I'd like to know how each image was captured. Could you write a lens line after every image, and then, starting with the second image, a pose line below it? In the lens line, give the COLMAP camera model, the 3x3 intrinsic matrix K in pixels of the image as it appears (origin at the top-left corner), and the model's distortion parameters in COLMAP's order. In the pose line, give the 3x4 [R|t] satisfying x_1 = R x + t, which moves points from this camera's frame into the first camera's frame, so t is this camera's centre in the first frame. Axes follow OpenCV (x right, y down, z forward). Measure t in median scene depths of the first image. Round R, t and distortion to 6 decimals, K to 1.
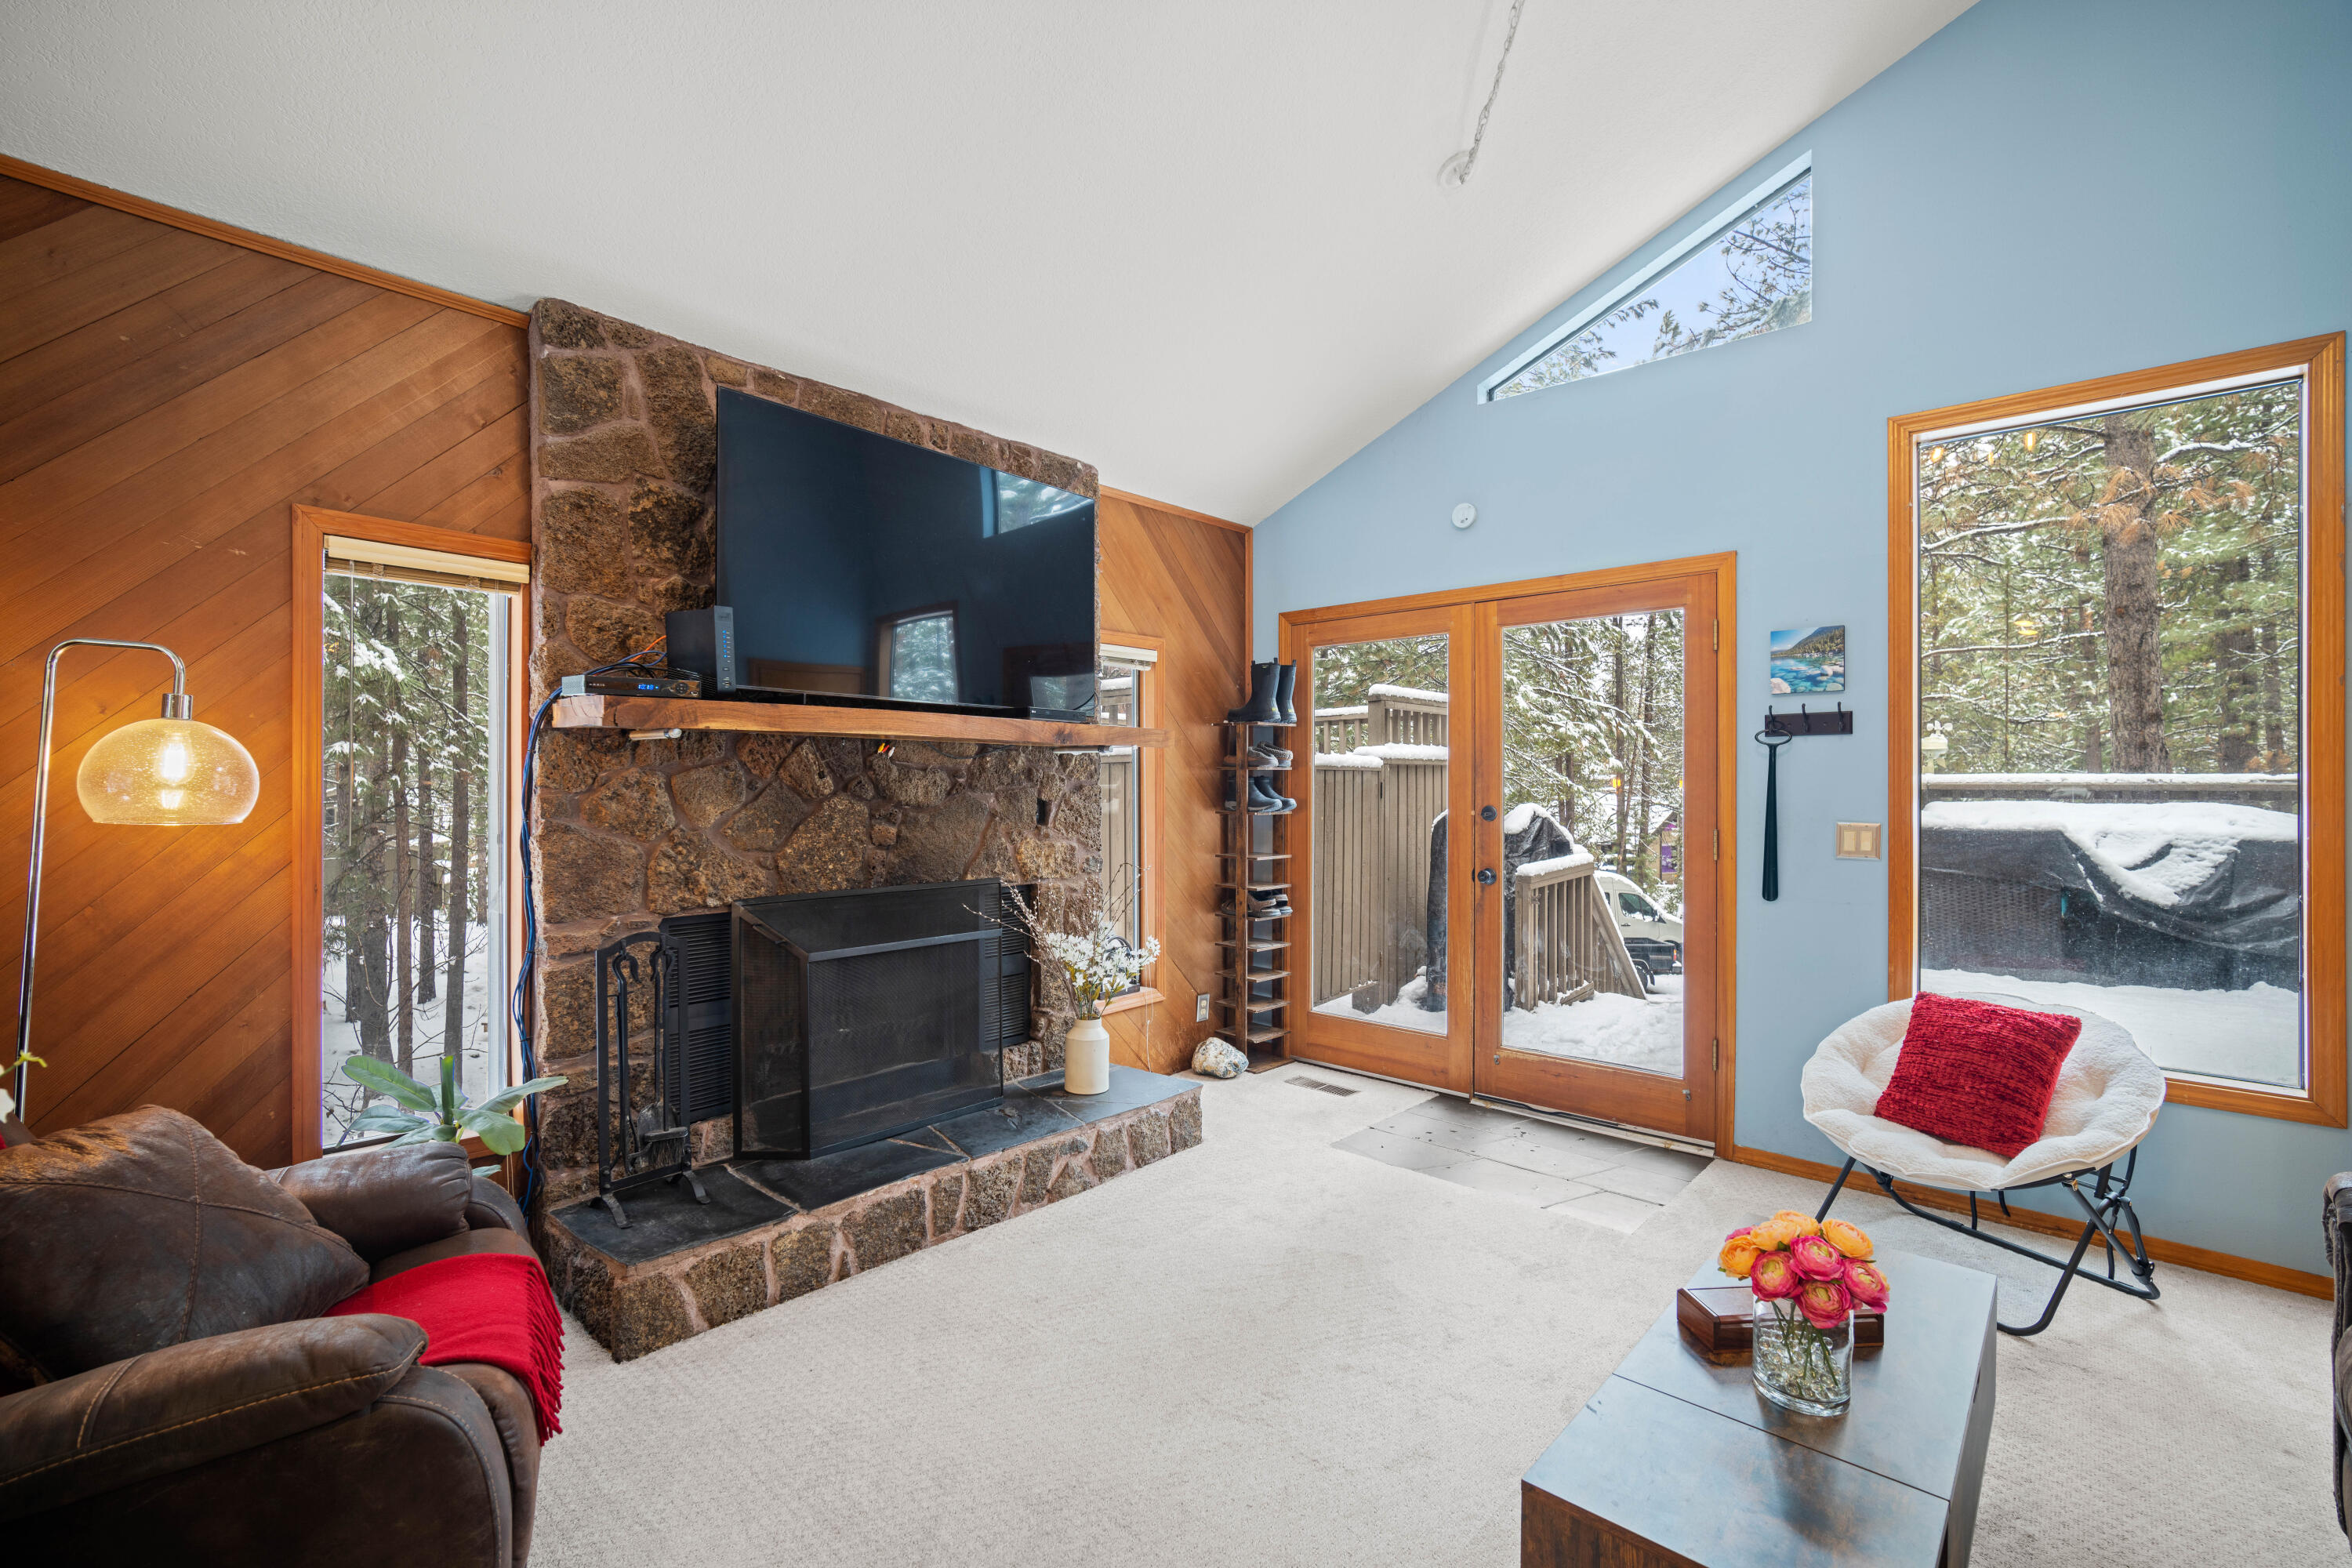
lens RADIAL K [[1031.2, 0, 1176.0], [0, 1031.2, 784.0], [0, 0, 1]] dist [-0.009029, 0.000014]
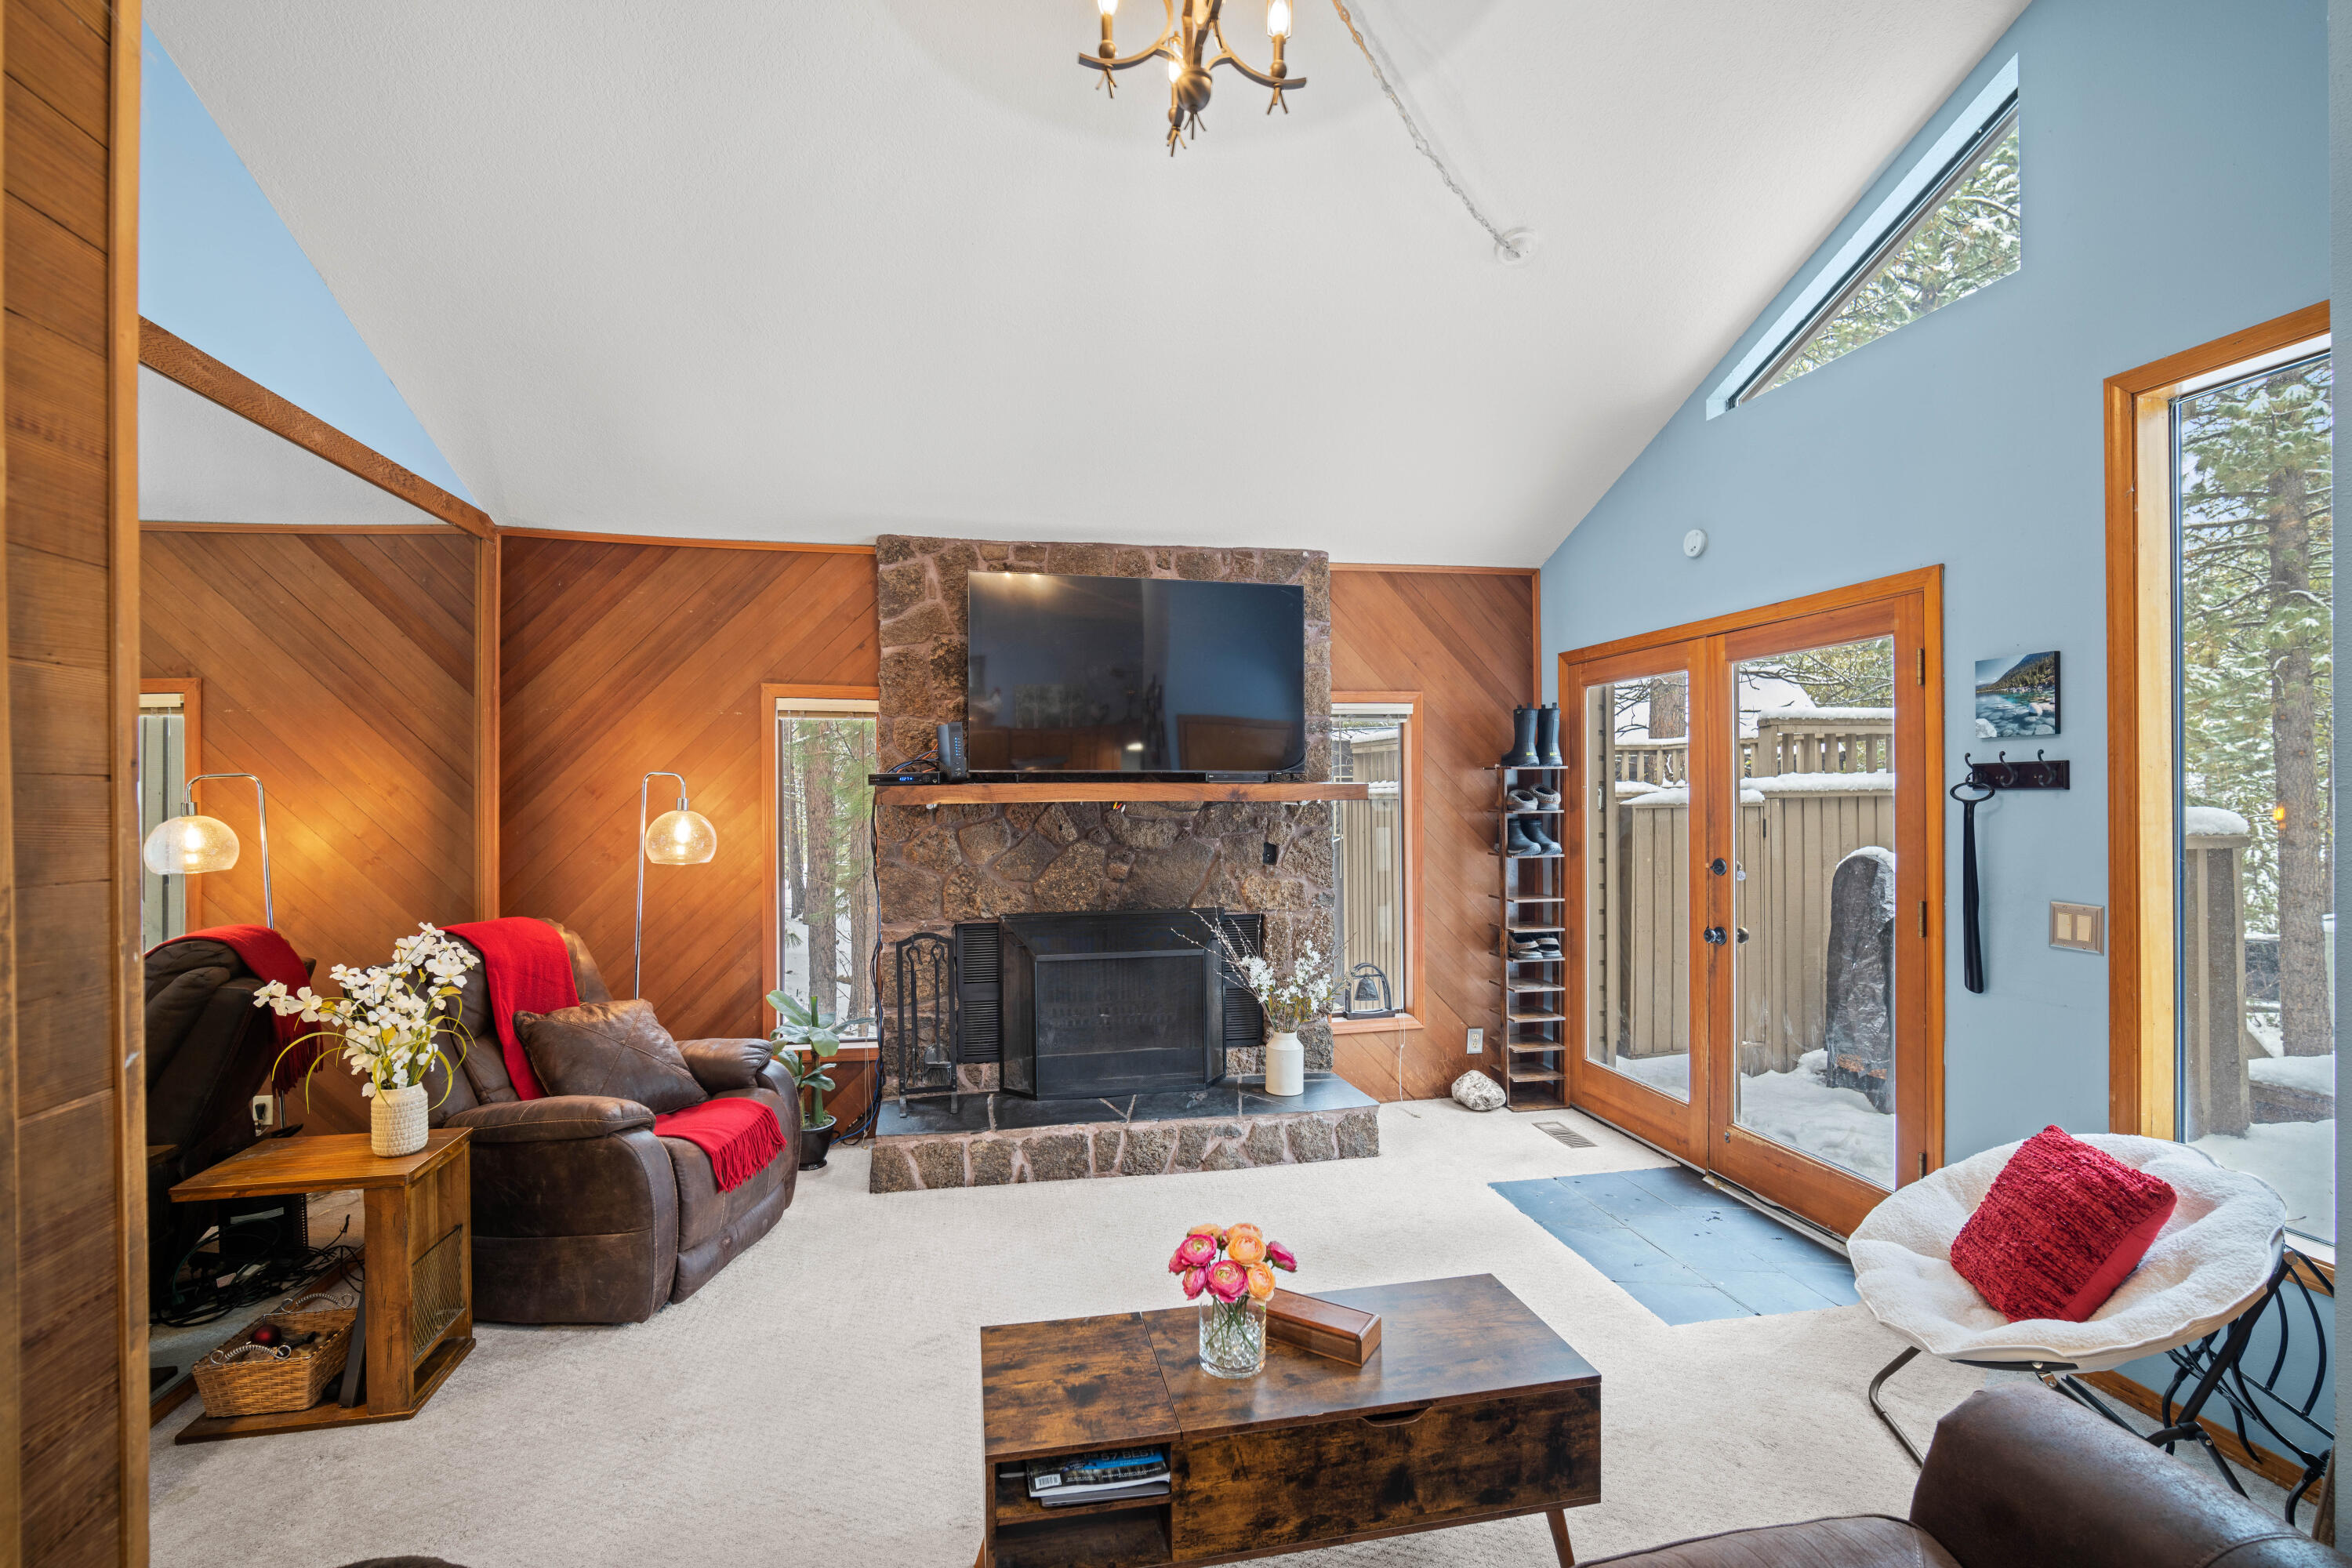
lens RADIAL K [[1043.5, 0, 1168.9], [0, 1043.5, 793.7], [0, 0, 1]] dist [-0.011509, -0.000120]
pose [[0.803132, -0.005813, -0.595772, 0.574207], [0.008617, 0.999961, 0.001859, -0.052706], [0.595739, -0.006626, 0.803151, -0.038182]]
